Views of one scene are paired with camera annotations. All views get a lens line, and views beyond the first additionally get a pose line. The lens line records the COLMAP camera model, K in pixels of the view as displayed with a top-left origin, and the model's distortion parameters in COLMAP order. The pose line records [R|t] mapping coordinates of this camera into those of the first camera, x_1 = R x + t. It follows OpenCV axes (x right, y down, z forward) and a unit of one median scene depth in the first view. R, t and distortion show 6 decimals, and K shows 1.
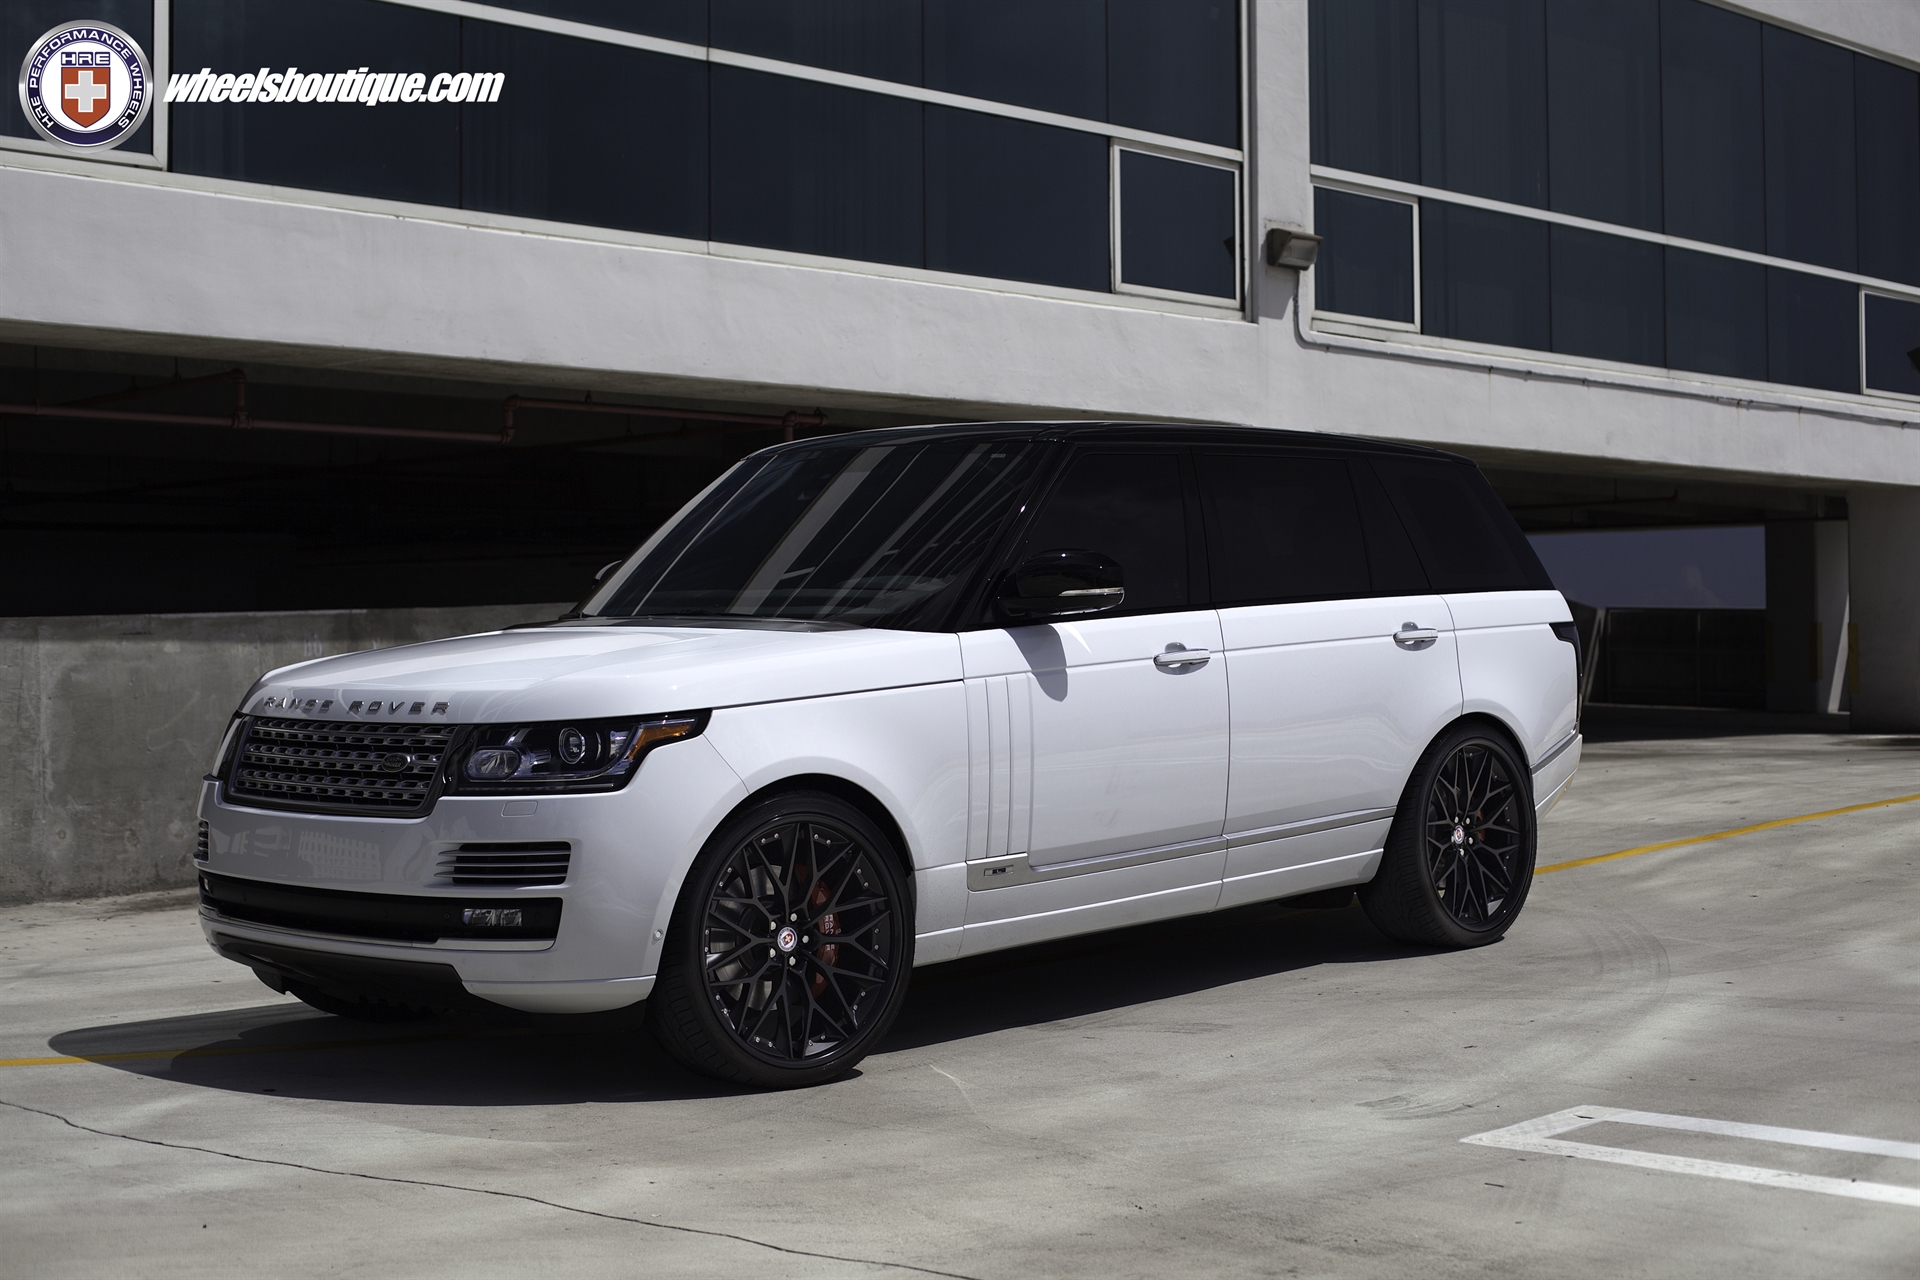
lens RADIAL K [[2909.2, 0, 995.0], [0, 2909.2, 639.1], [0, 0, 1]] dist [-0.110968, -0.031596]
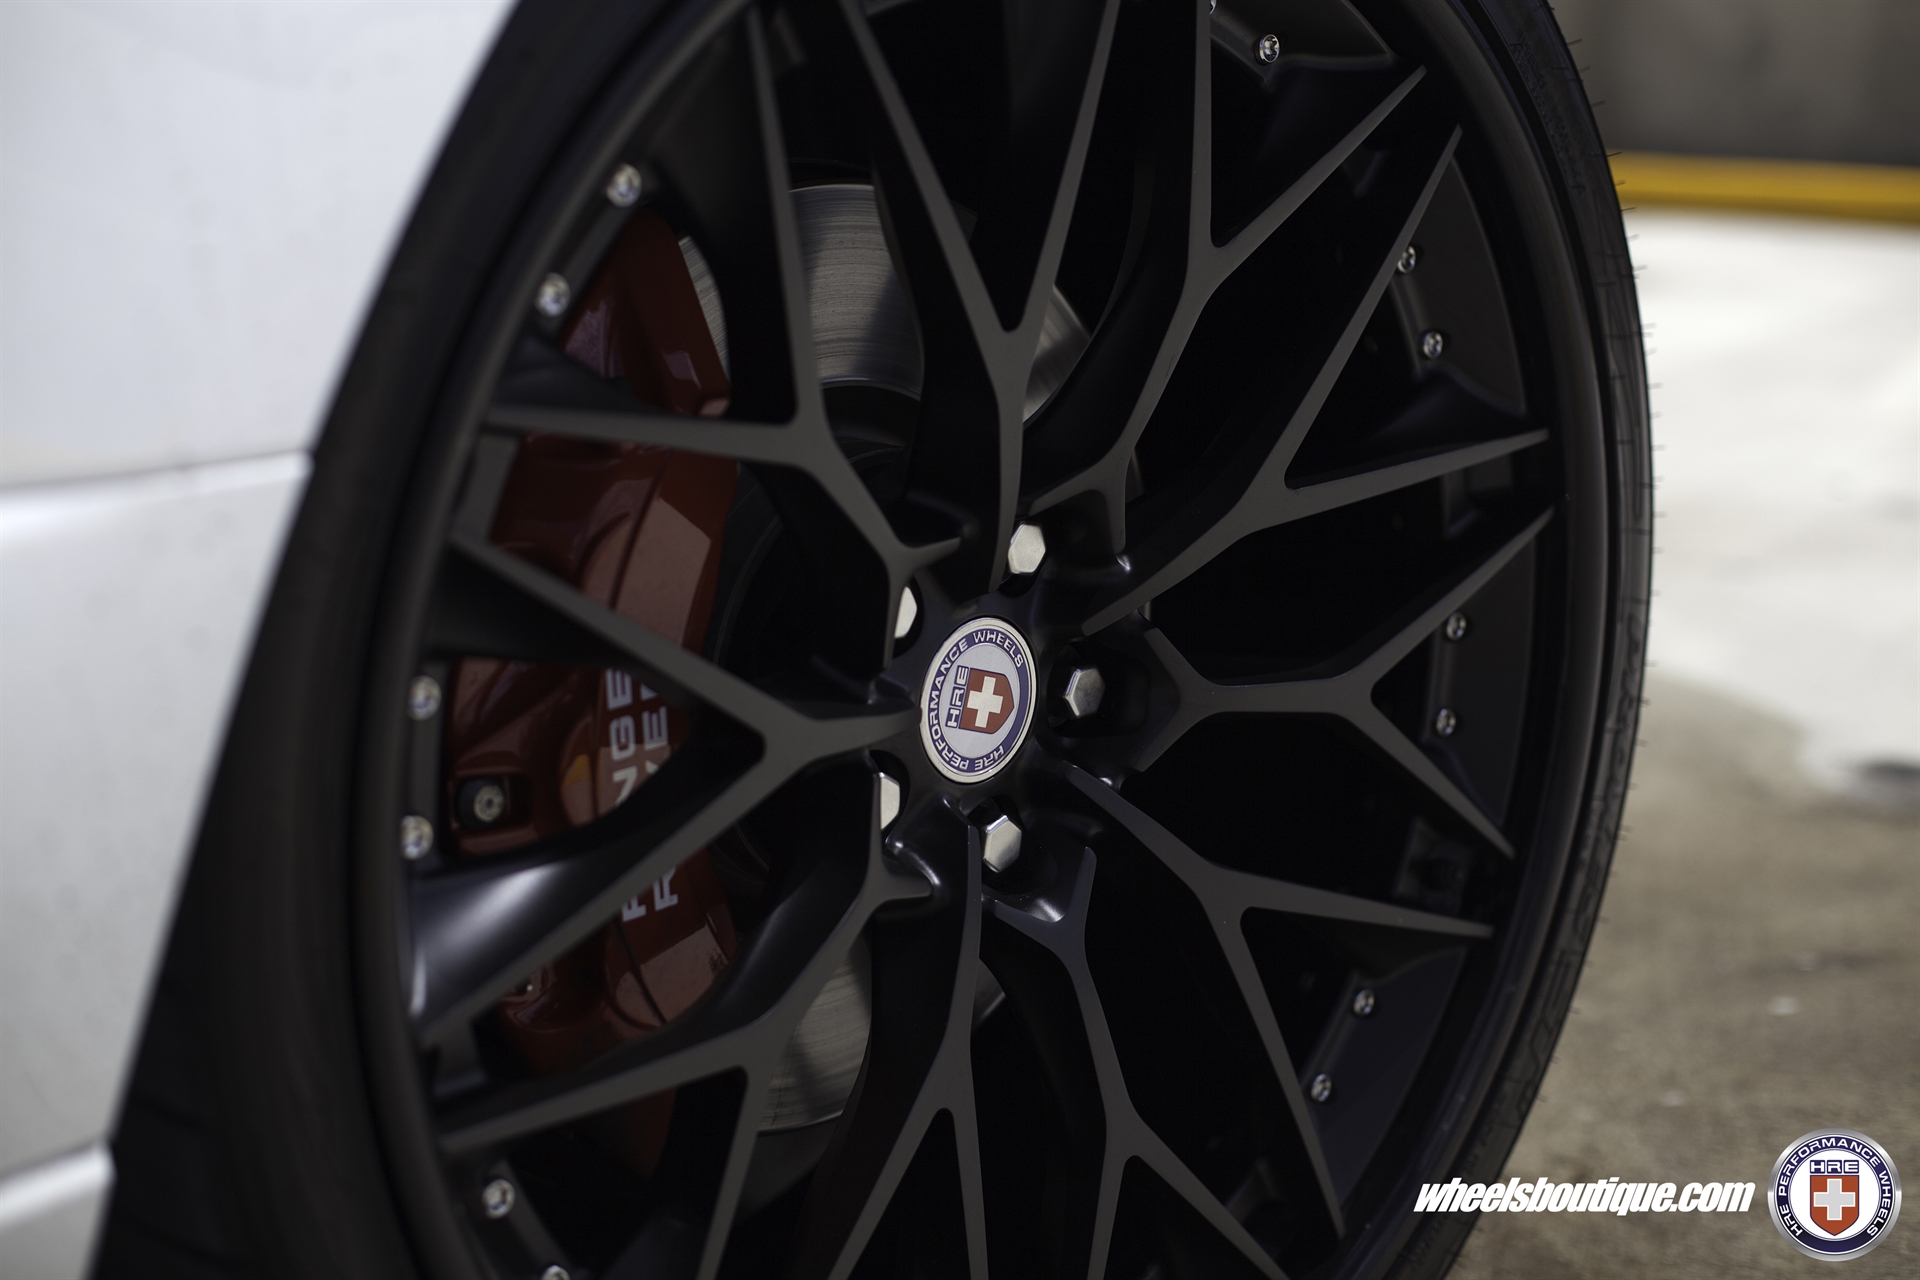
lens RADIAL K [[2787.9, 0, 960.0], [0, 2787.9, 640.0], [0, 0, 1]] dist [-0.119472, -0.013437]
pose [[0.994478, 0.047325, 0.093664, -0.064915], [-0.065020, 0.978451, 0.195974, 0.055277], [-0.082371, -0.200982, 0.976126, 0.653763]]
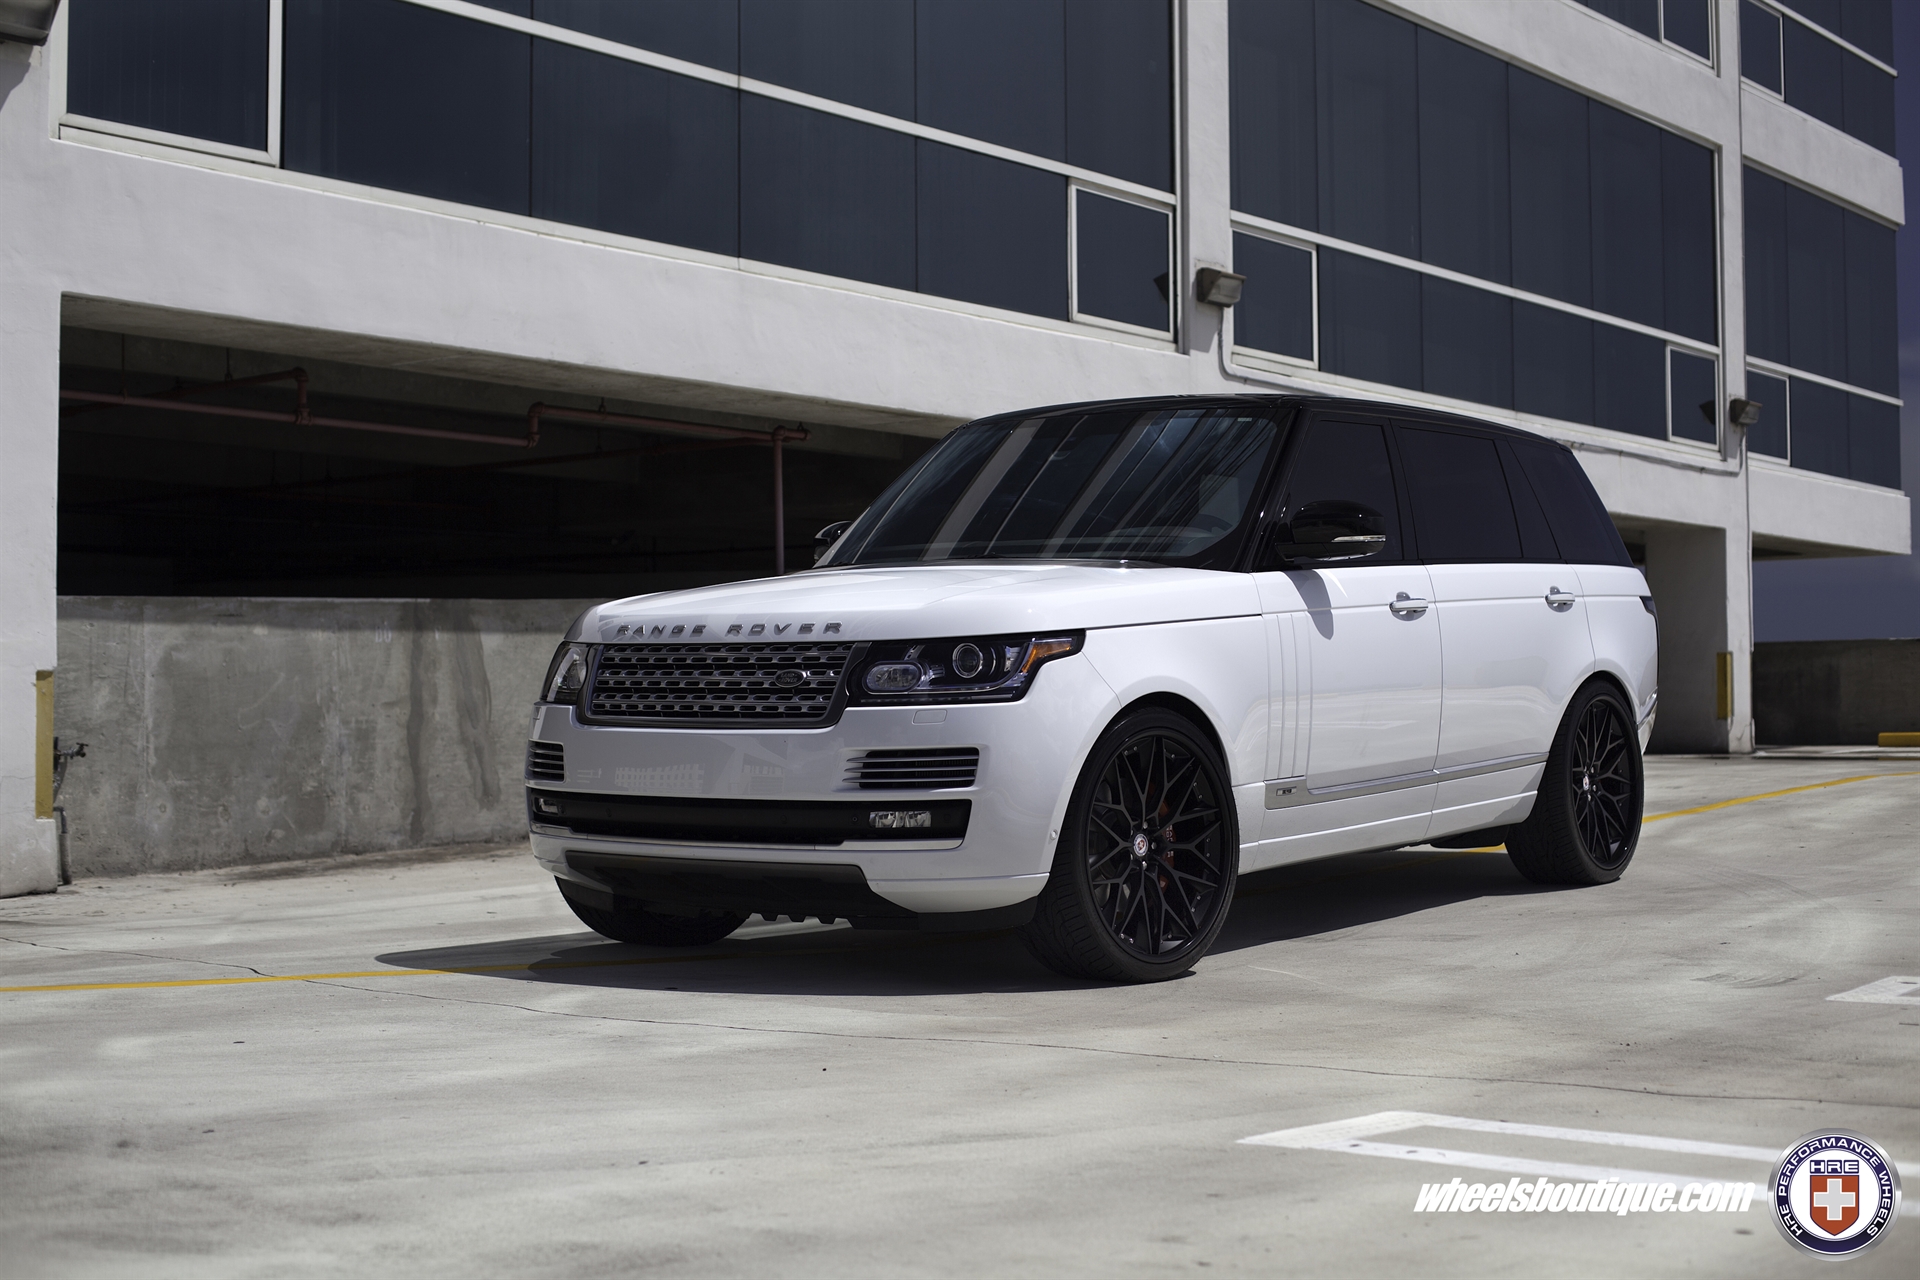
lens RADIAL K [[2787.9, 0, 960.0], [0, 2787.9, 640.0], [0, 0, 1]] dist [-0.119472, -0.013437]
pose [[0.993545, 0.005549, 0.113307, -0.194130], [-0.002716, 0.999680, -0.025145, 0.040241], [-0.113410, 0.024675, 0.993242, -0.019196]]
